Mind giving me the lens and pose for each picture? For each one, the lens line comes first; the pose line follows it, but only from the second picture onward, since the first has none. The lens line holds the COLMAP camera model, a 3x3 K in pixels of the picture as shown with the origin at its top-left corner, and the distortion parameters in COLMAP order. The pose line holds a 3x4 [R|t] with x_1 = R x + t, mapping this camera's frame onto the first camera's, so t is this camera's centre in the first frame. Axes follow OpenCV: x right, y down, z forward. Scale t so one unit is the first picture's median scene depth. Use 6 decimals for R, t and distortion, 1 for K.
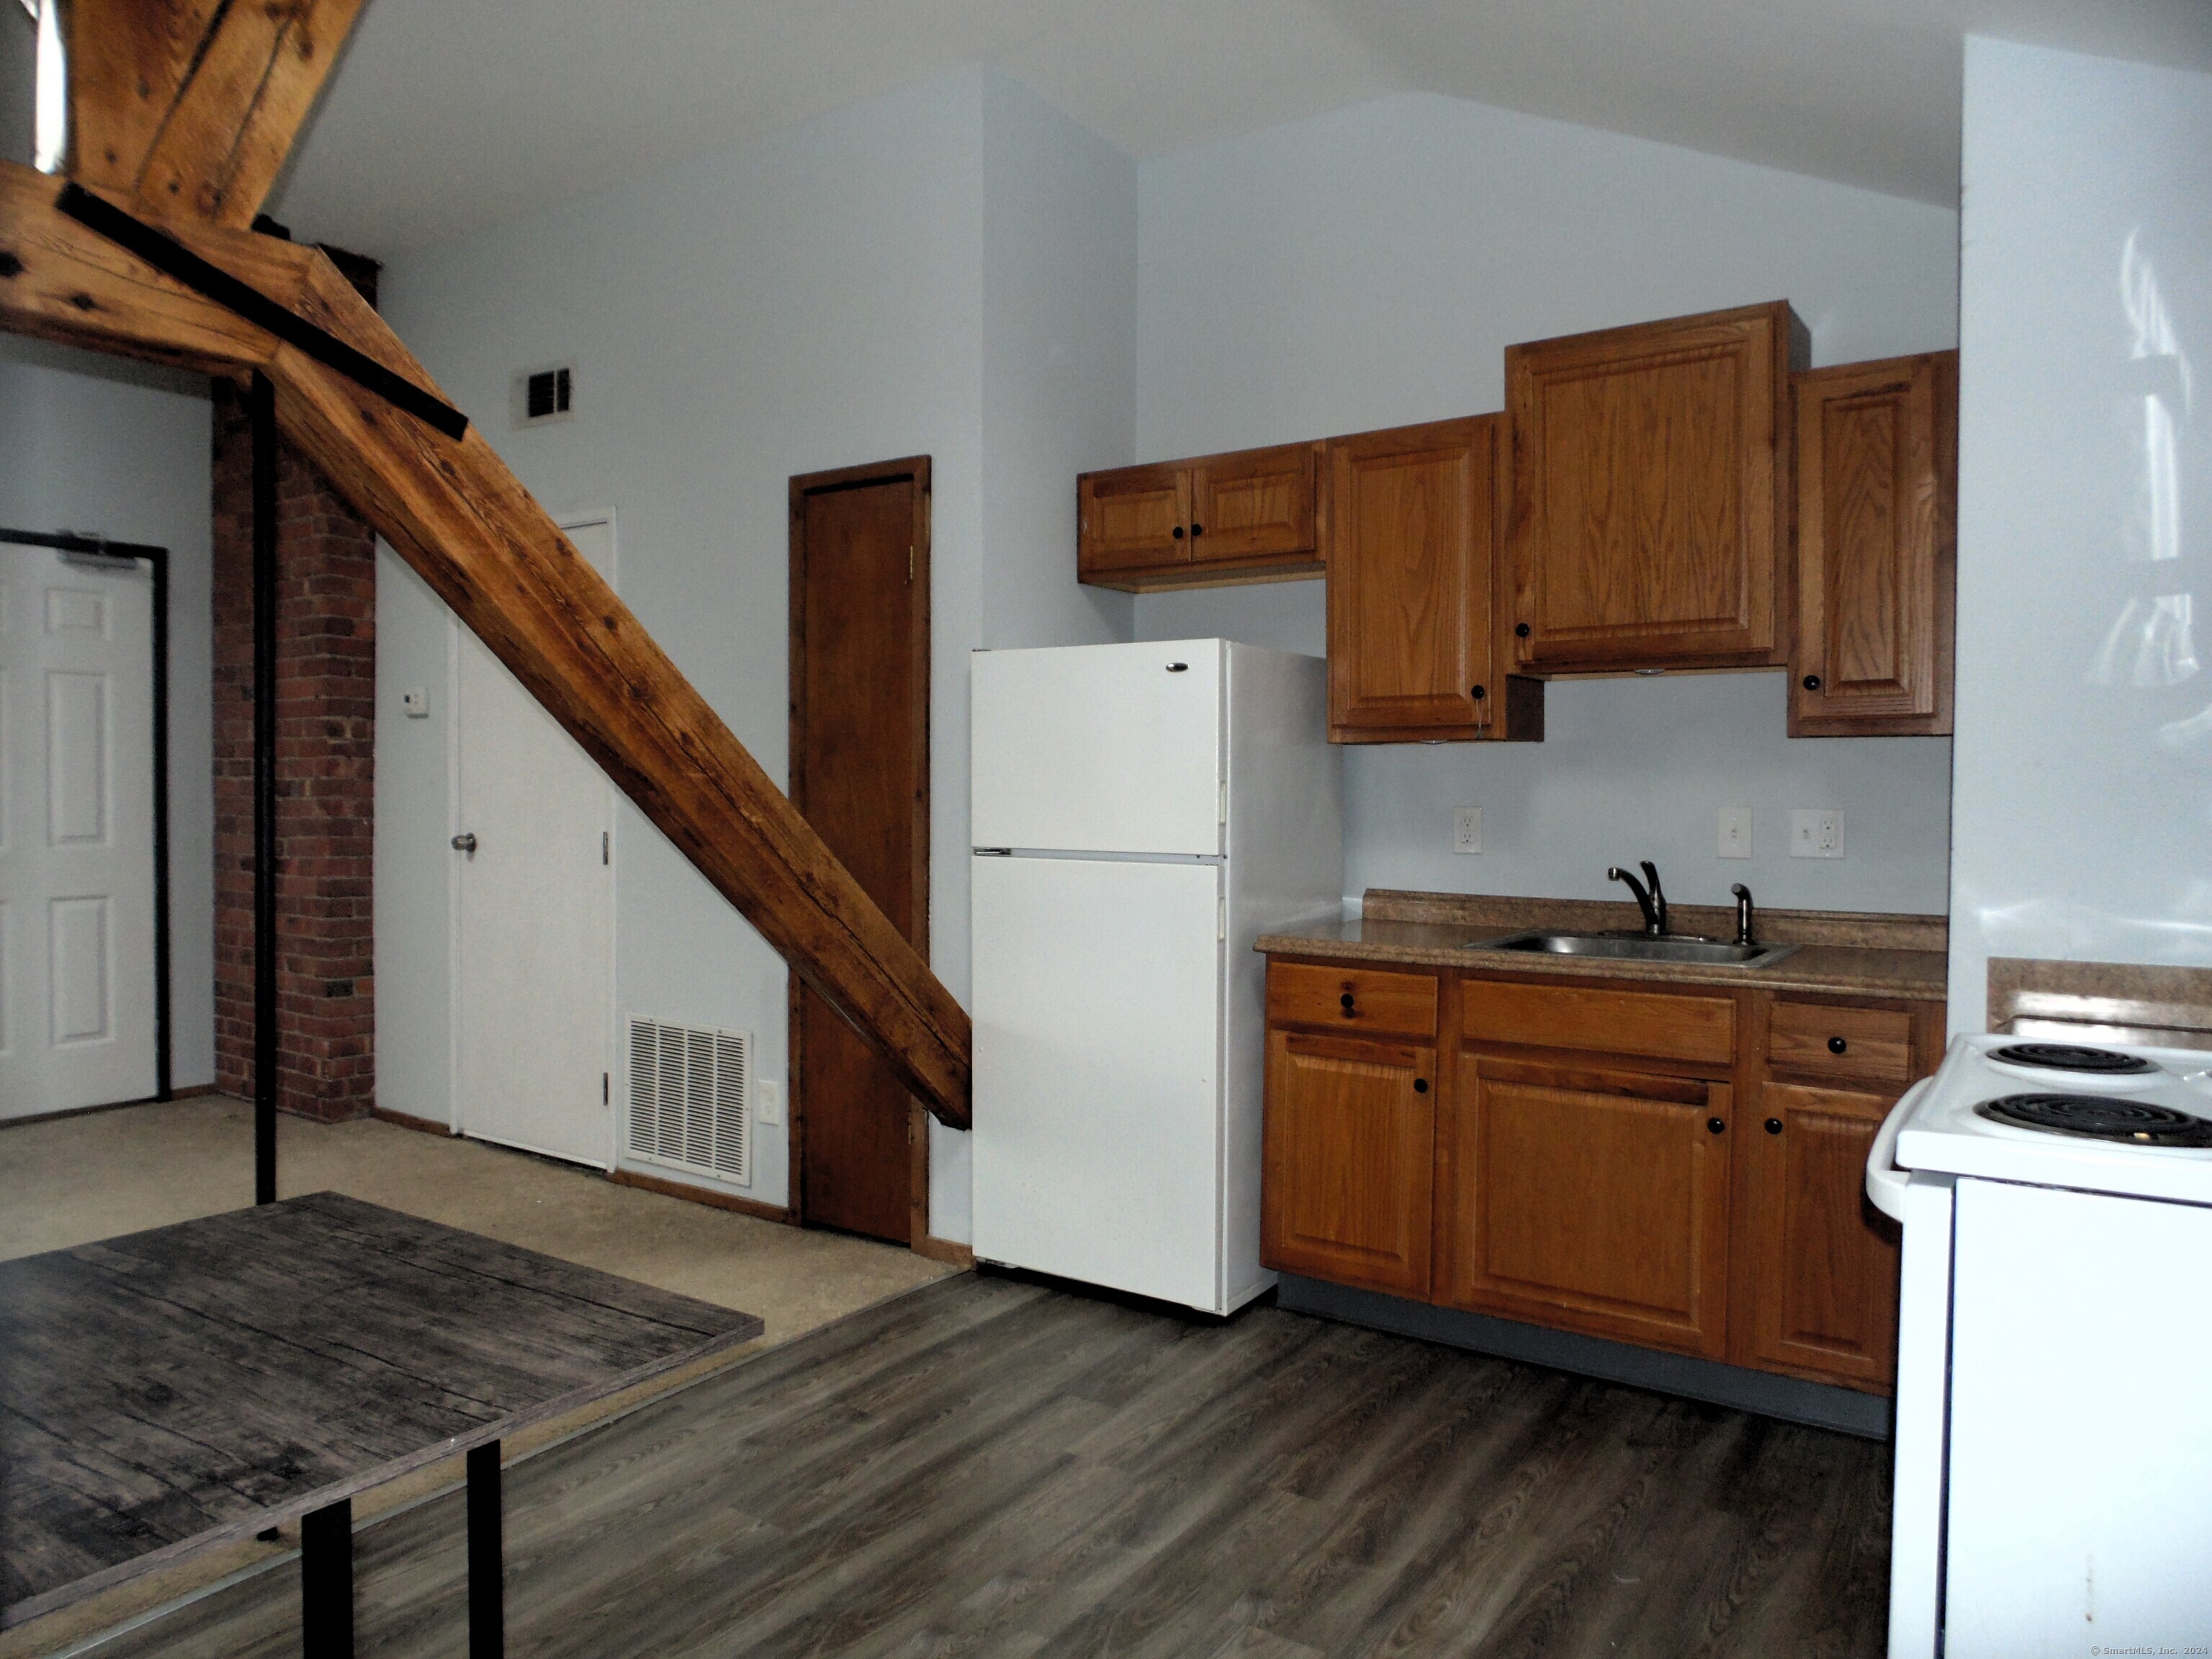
lens RADIAL K [[1487.9, 0, 1106.0], [0, 1487.9, 829.5], [0, 0, 1]] dist [-0.019869, 0.000962]
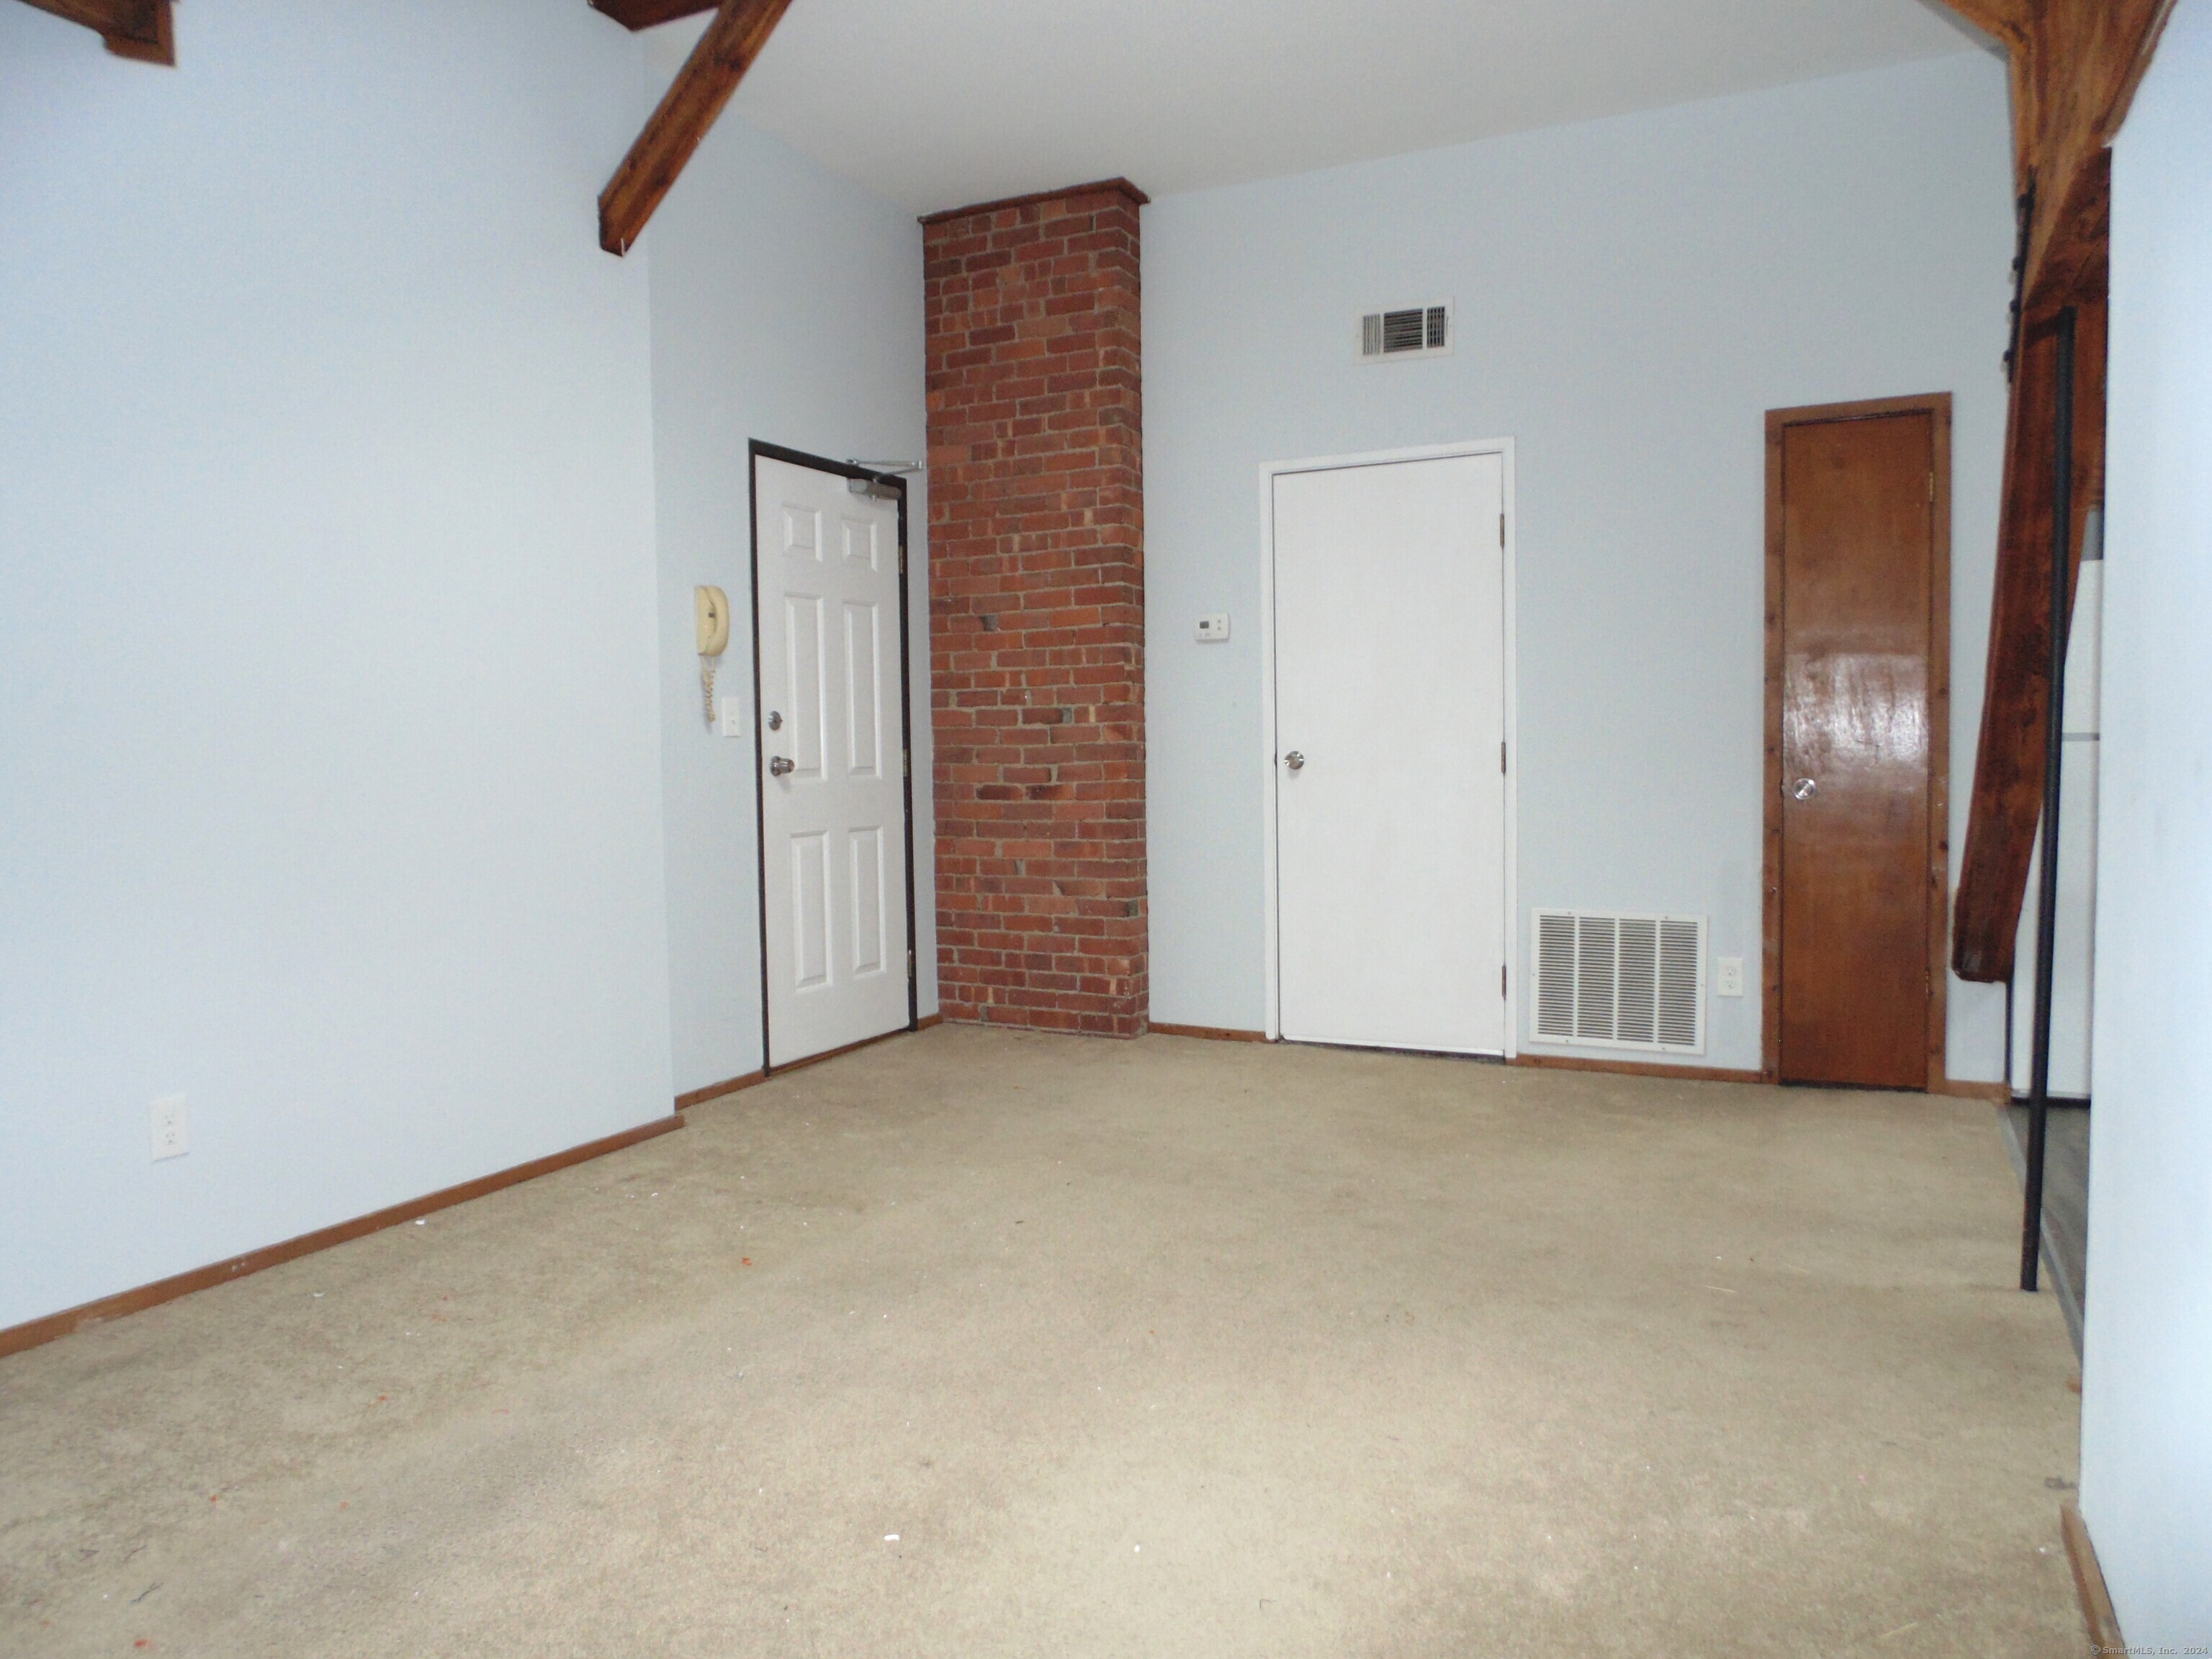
lens RADIAL K [[1487.9, 0, 1106.0], [0, 1487.9, 829.5], [0, 0, 1]] dist [-0.019869, 0.000962]
pose [[0.988680, -0.031896, 0.146611, -0.777927], [0.028010, 0.999201, 0.028497, 0.025753], [-0.147403, -0.024068, 0.988784, -0.022499]]
